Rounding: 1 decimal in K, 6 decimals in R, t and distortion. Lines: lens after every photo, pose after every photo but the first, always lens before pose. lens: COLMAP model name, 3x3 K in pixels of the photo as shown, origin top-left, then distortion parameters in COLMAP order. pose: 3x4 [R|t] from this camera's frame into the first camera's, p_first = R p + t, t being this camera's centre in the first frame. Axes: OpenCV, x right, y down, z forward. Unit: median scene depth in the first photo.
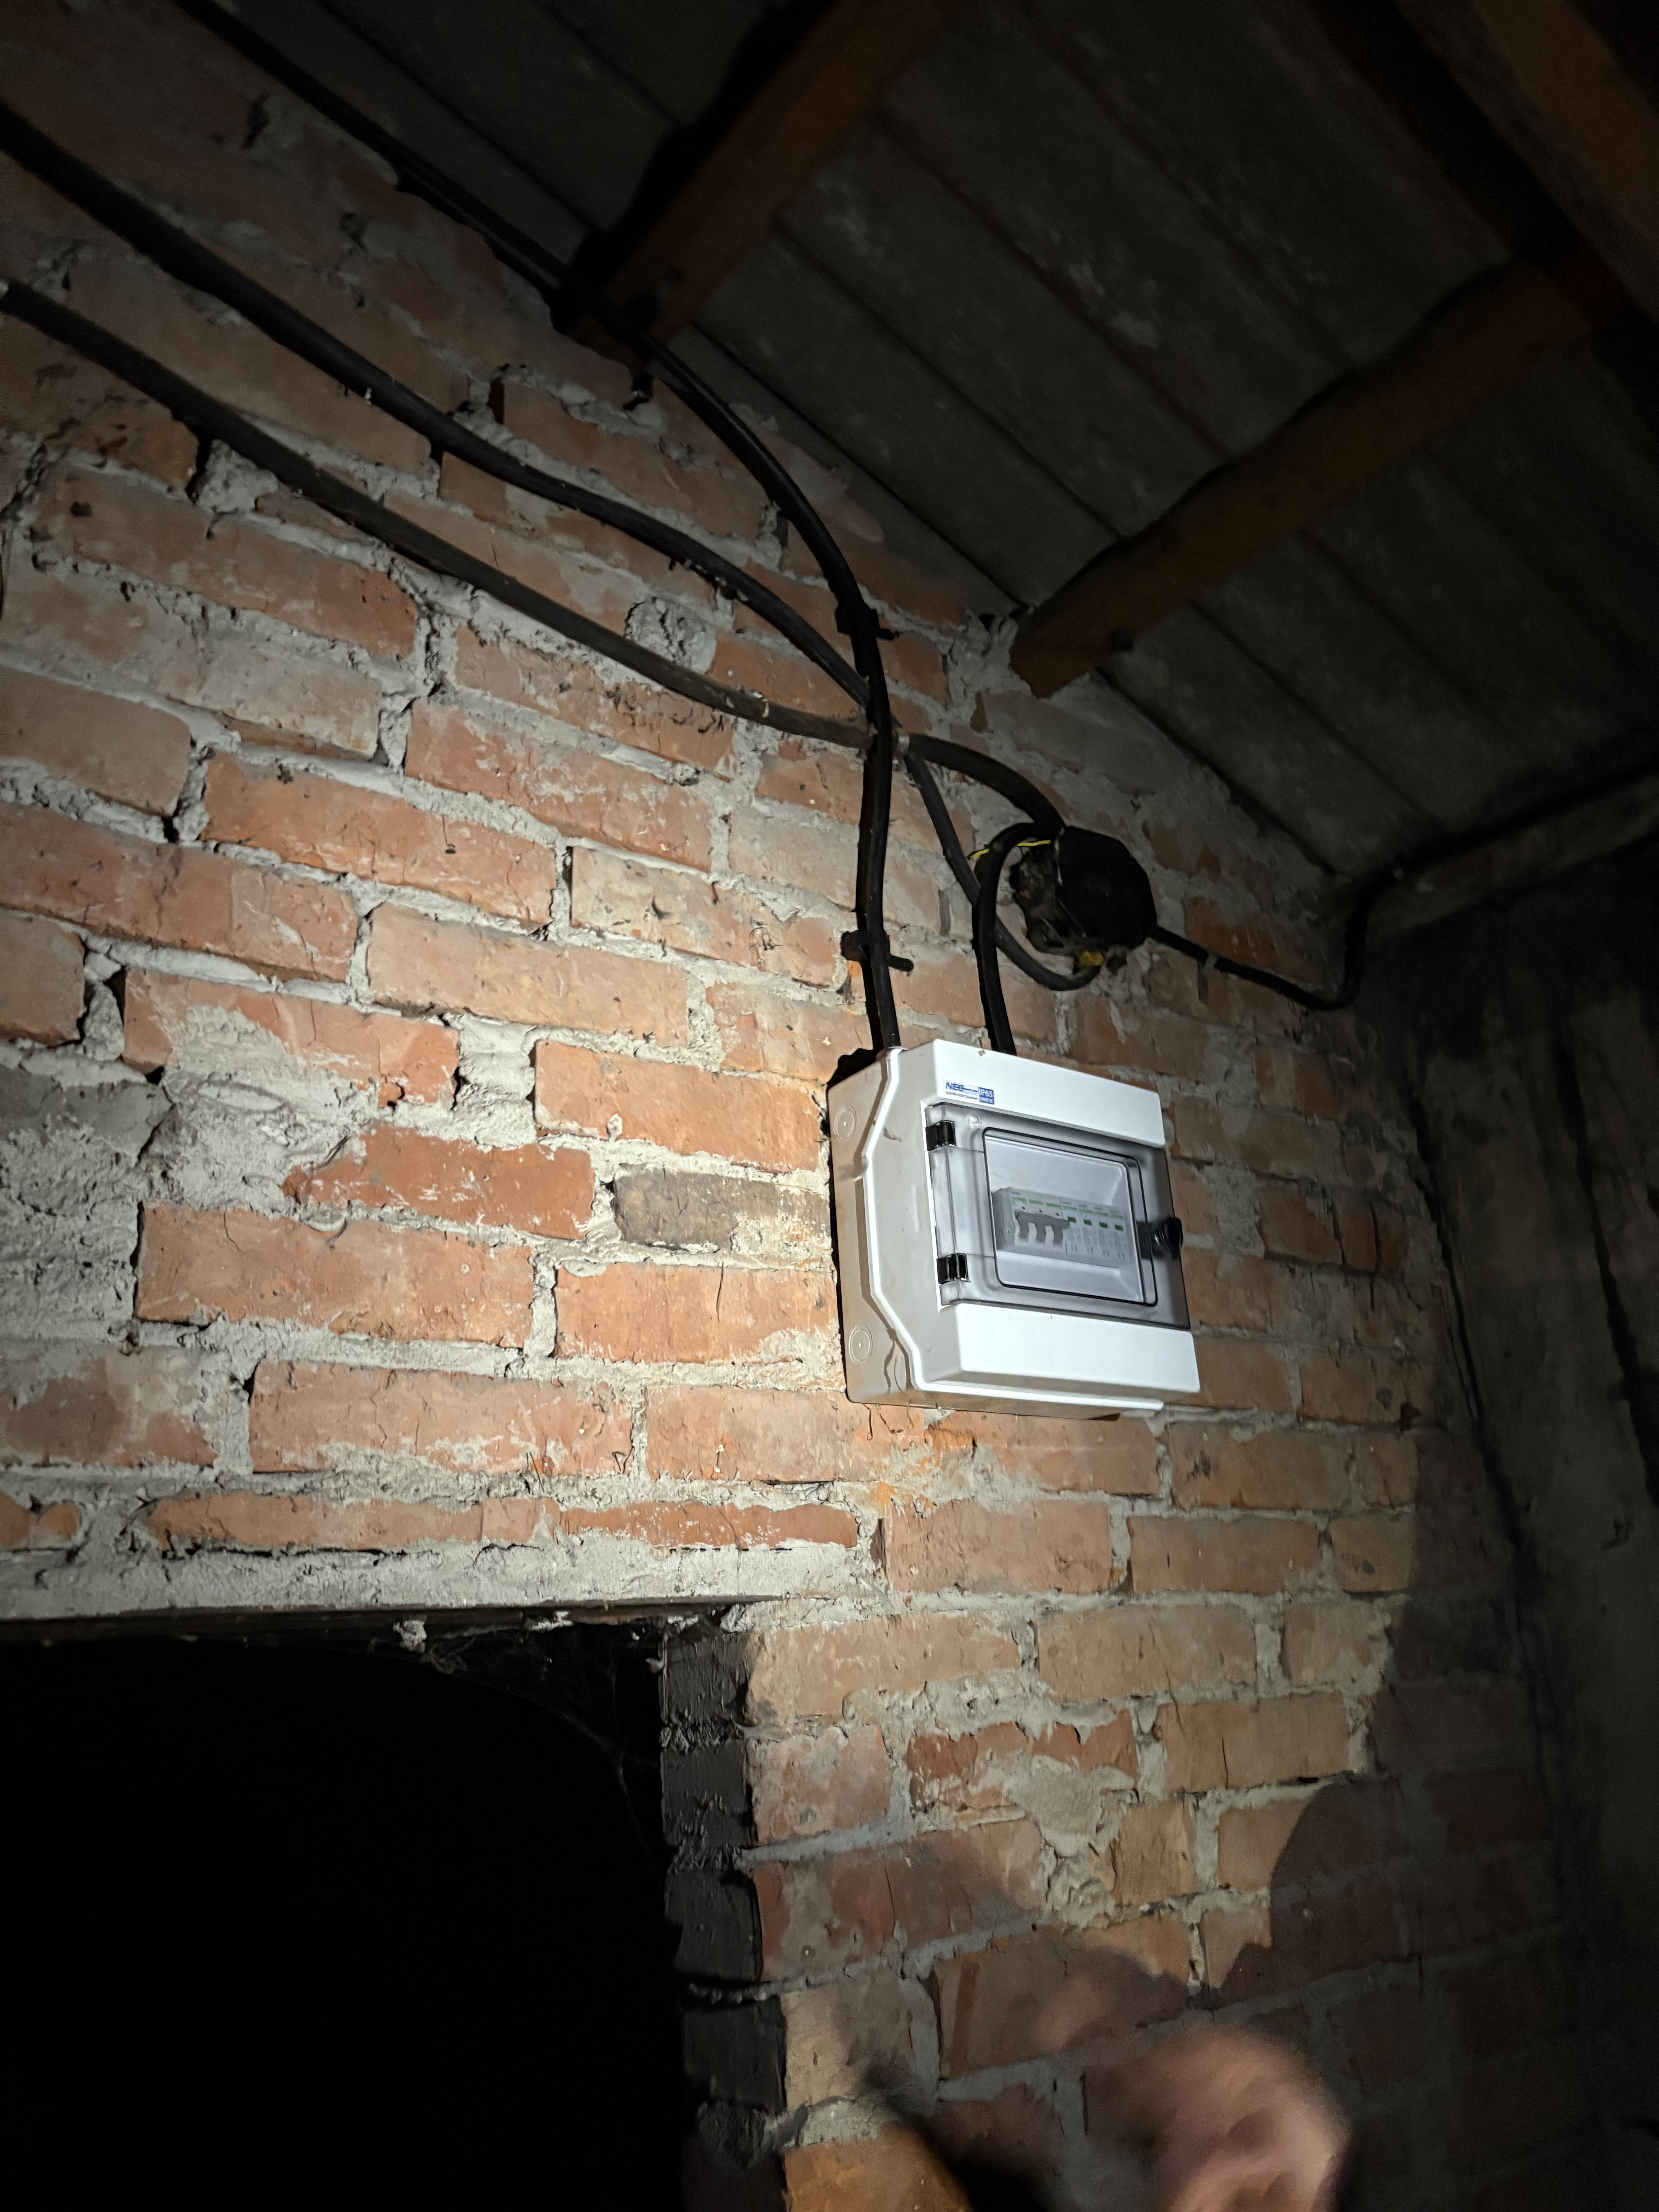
lens RADIAL K [[1733.9, 0, 829.5], [0, 1733.9, 1106.0], [0, 0, 1]] dist [0.013079, 0.005552]
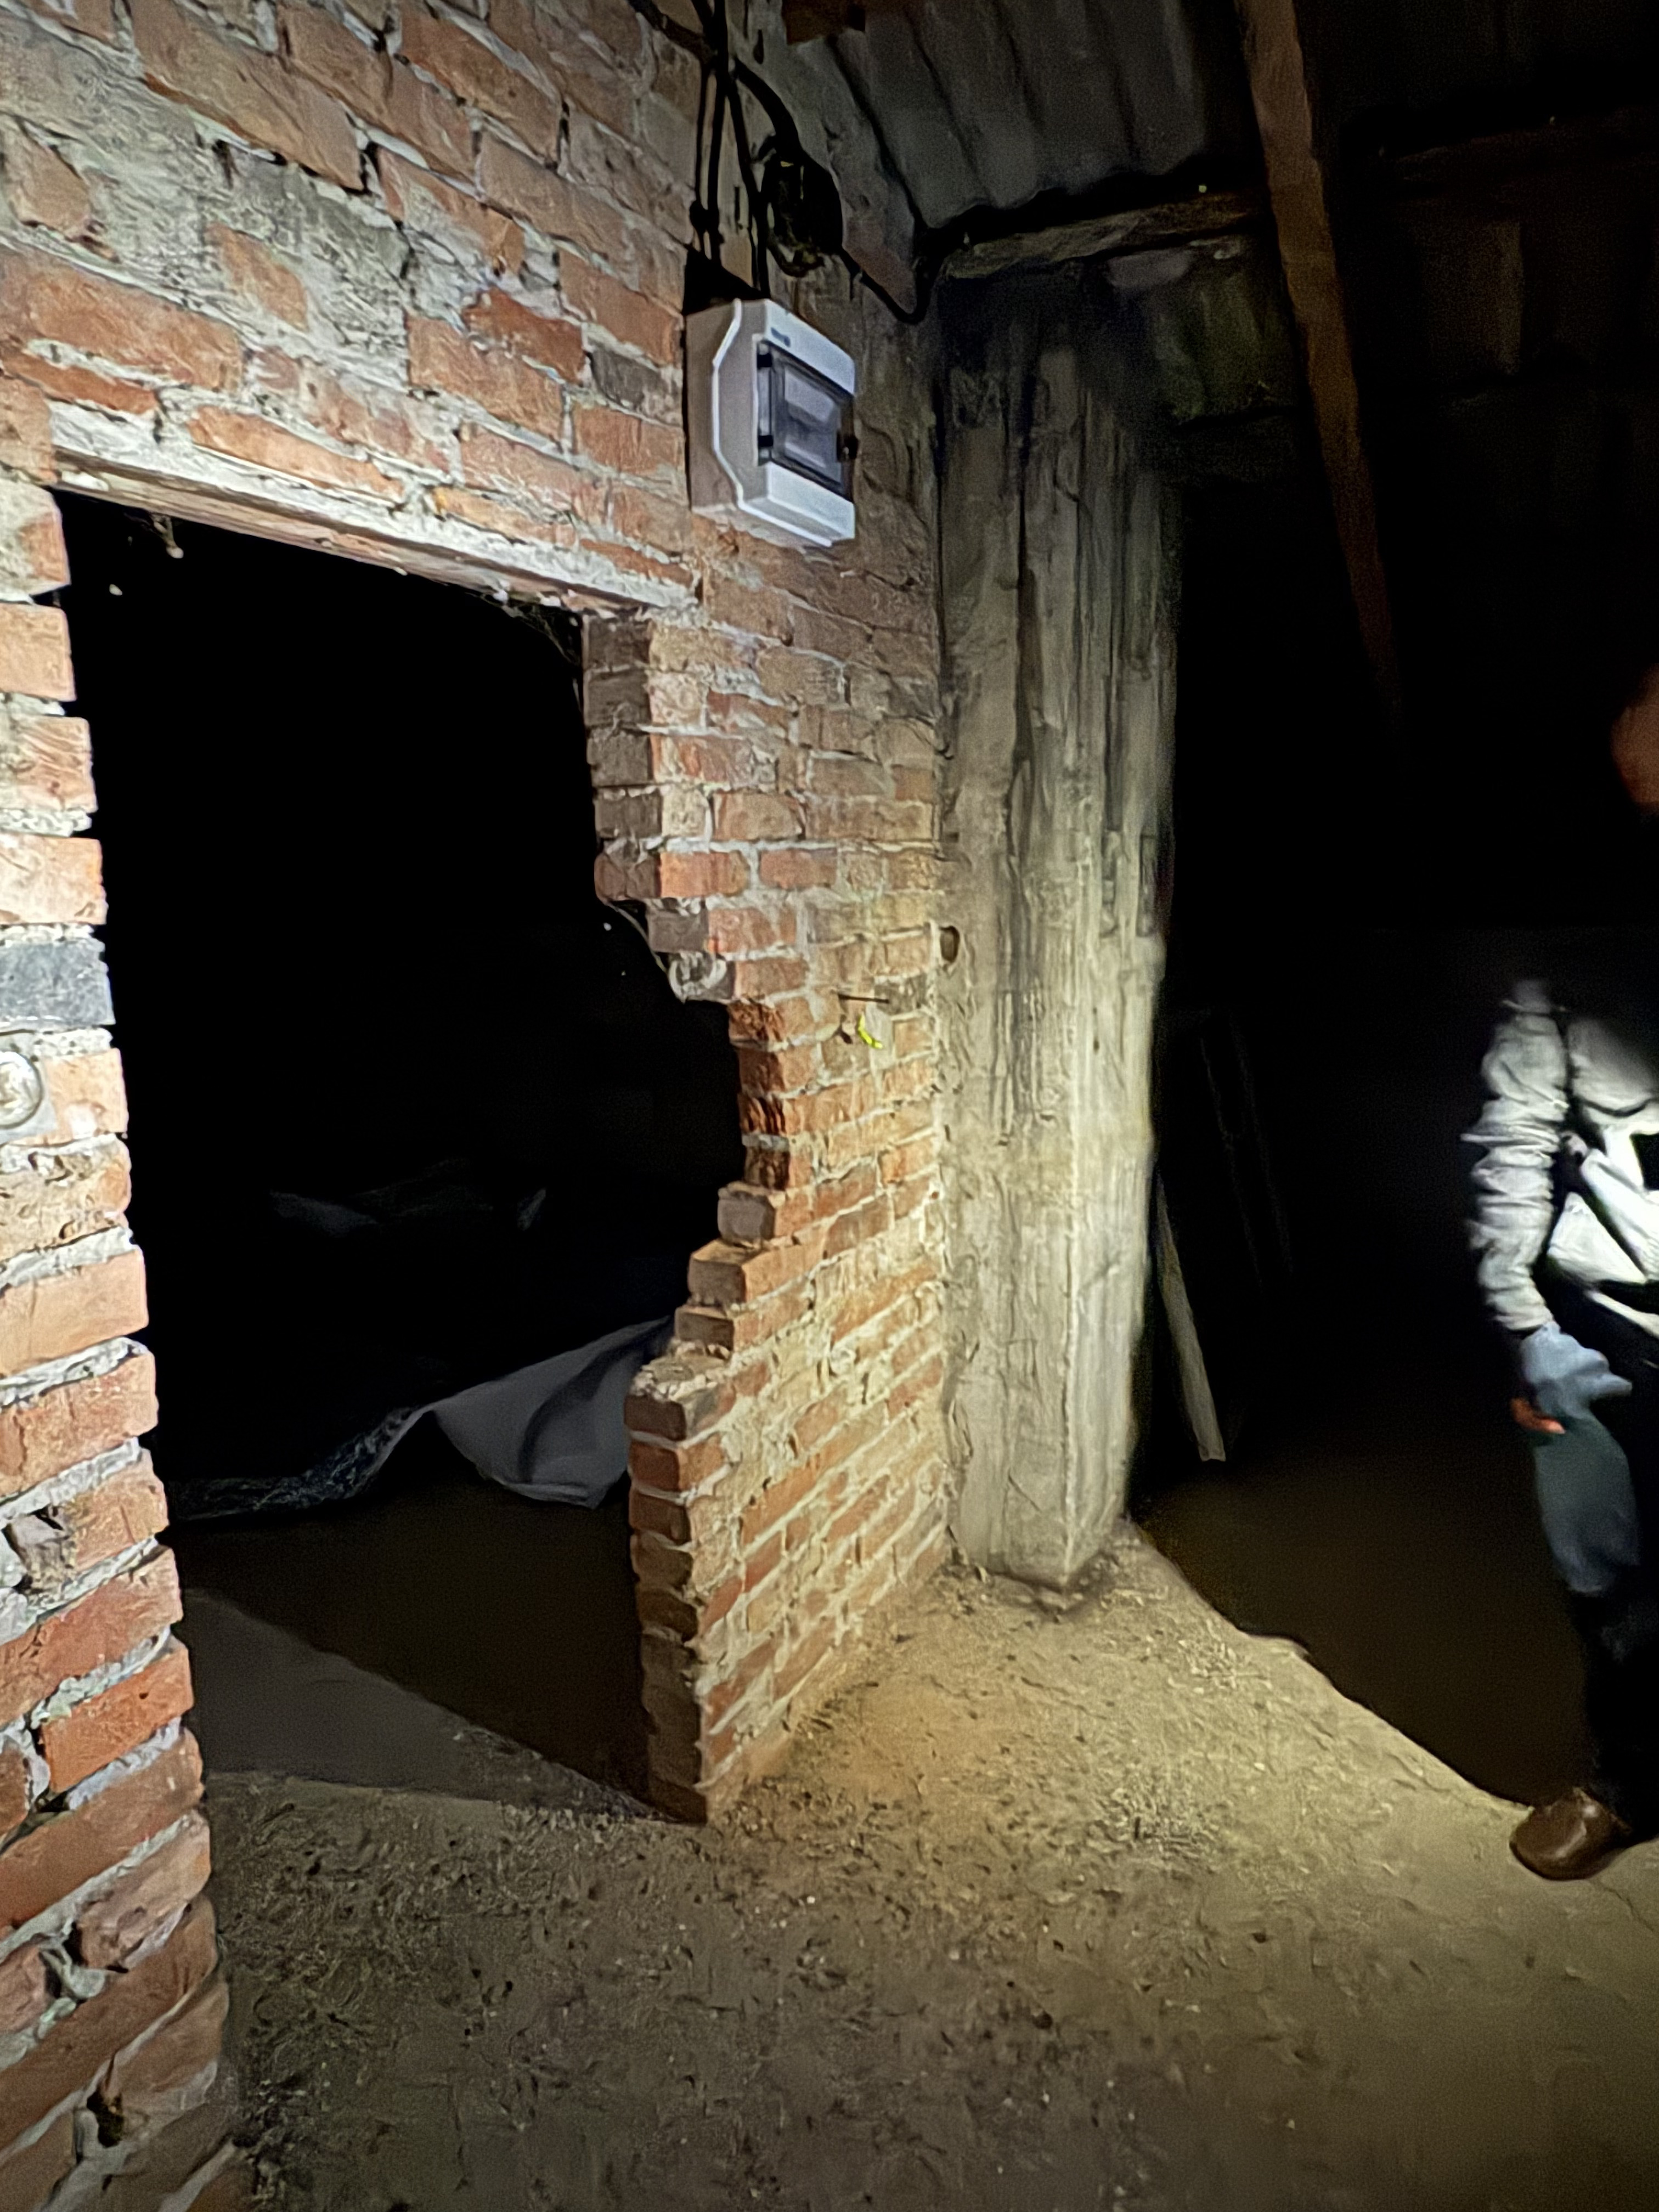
lens RADIAL K [[1347.5, 0, 829.5], [0, 1347.5, 1106.0], [0, 0, 1]] dist [0.029769, -0.000811]
pose [[0.920524, -0.005268, 0.390651, -0.443062], [-0.182435, 0.878401, 0.441735, 0.061376], [-0.345475, -0.477896, 0.807628, -0.574323]]
